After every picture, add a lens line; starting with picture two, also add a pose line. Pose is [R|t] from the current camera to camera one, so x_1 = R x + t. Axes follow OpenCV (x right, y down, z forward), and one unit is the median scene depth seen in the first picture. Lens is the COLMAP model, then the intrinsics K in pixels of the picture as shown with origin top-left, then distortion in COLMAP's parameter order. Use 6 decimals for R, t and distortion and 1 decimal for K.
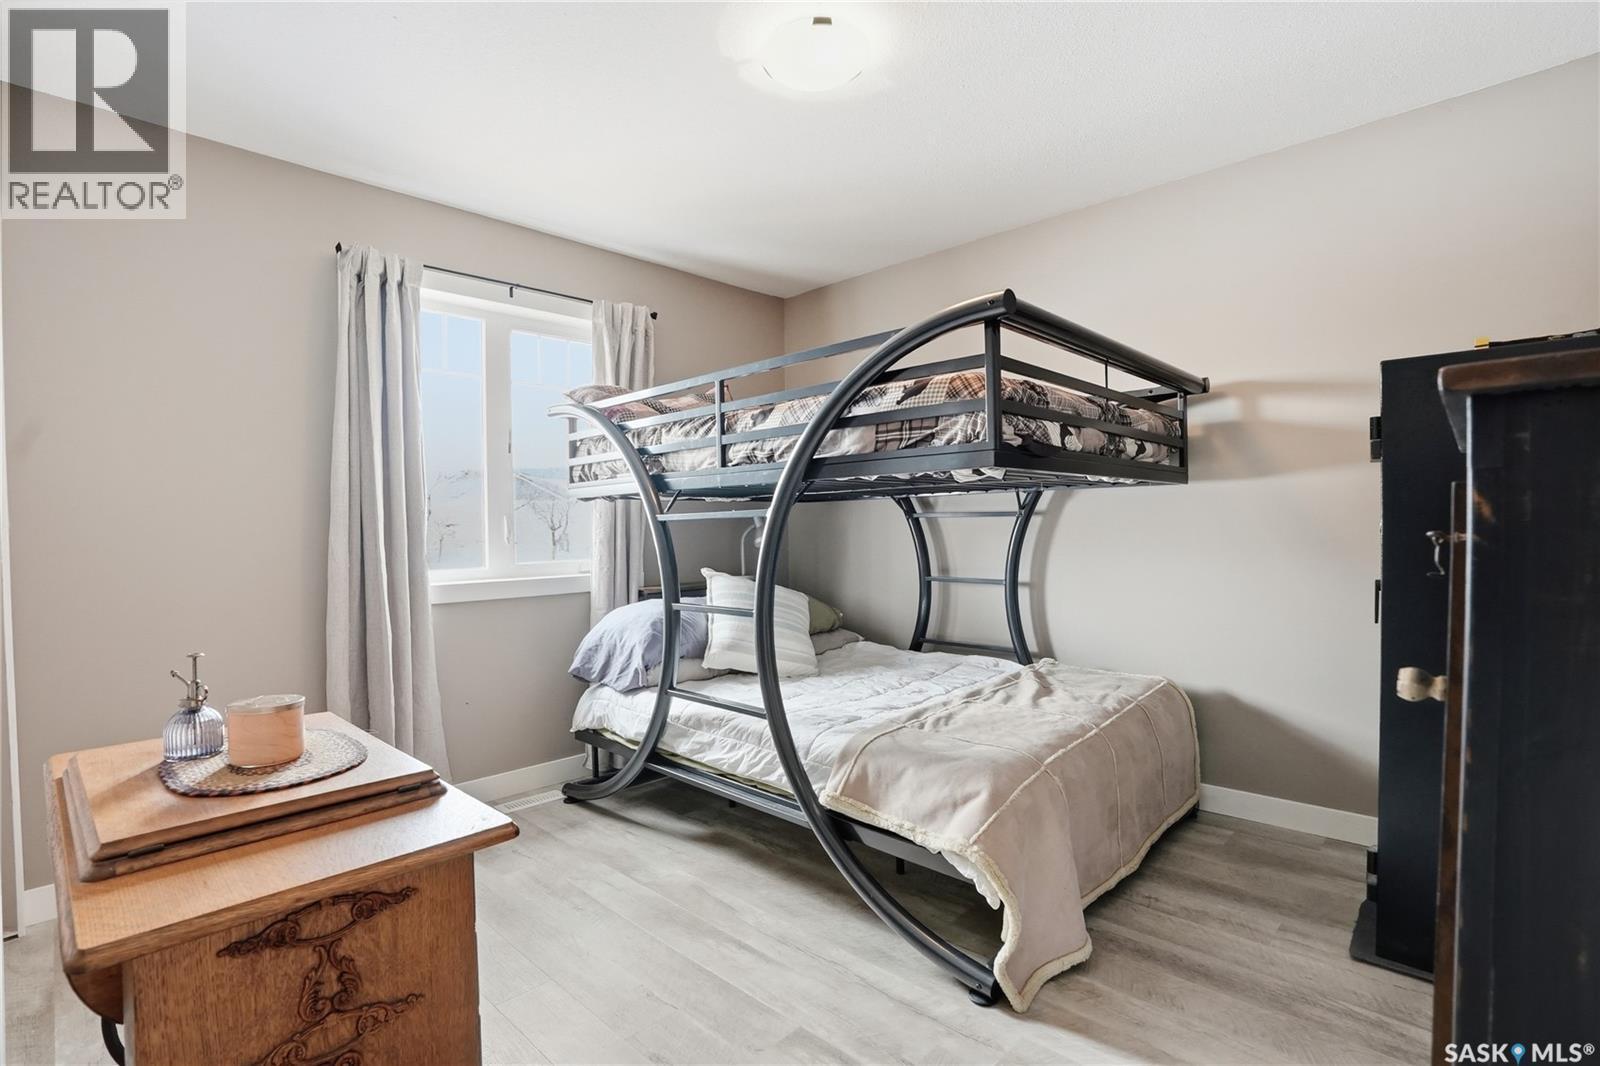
lens RADIAL K [[745.5, 0, 800.1], [0, 745.5, 539.8], [0, 0, 1]] dist [-0.027398, 0.000664]
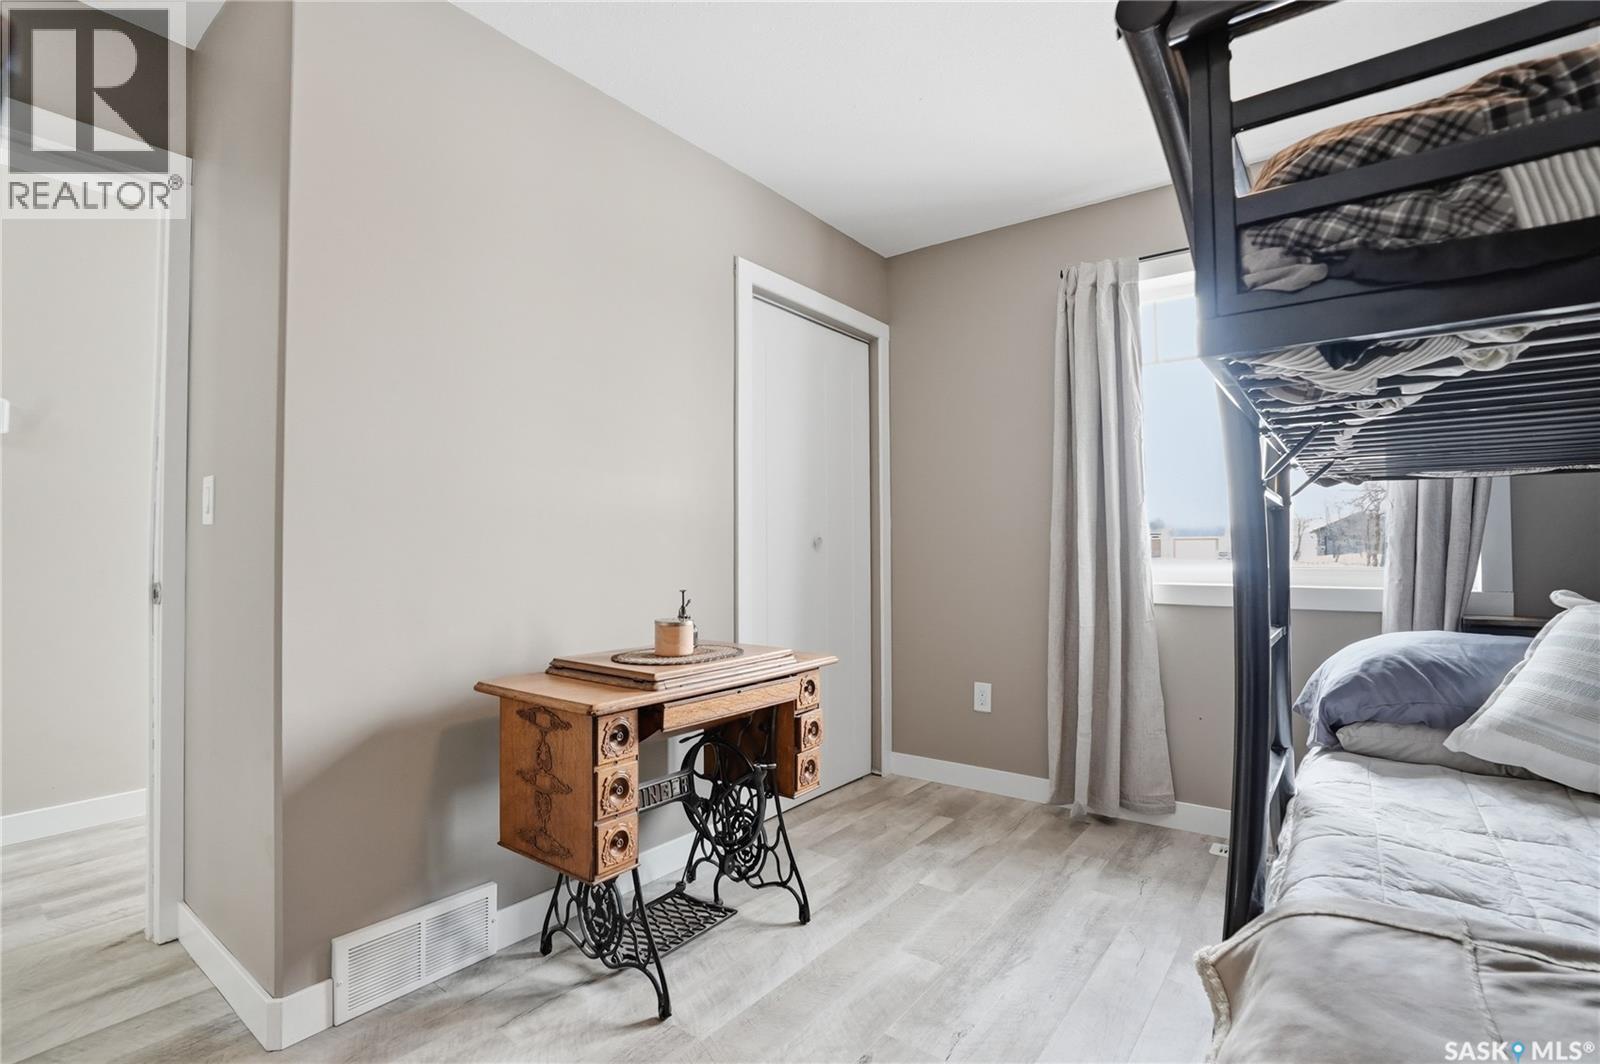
lens RADIAL K [[745.5, 0, 800.7], [0, 745.5, 530.9], [0, 0, 1]] dist [-0.027398, 0.000664]
pose [[0.124896, -0.007803, -0.992139, 0.519309], [-0.015589, 0.999830, -0.009826, 0.012895], [0.992047, 0.016694, 0.124754, 0.537531]]
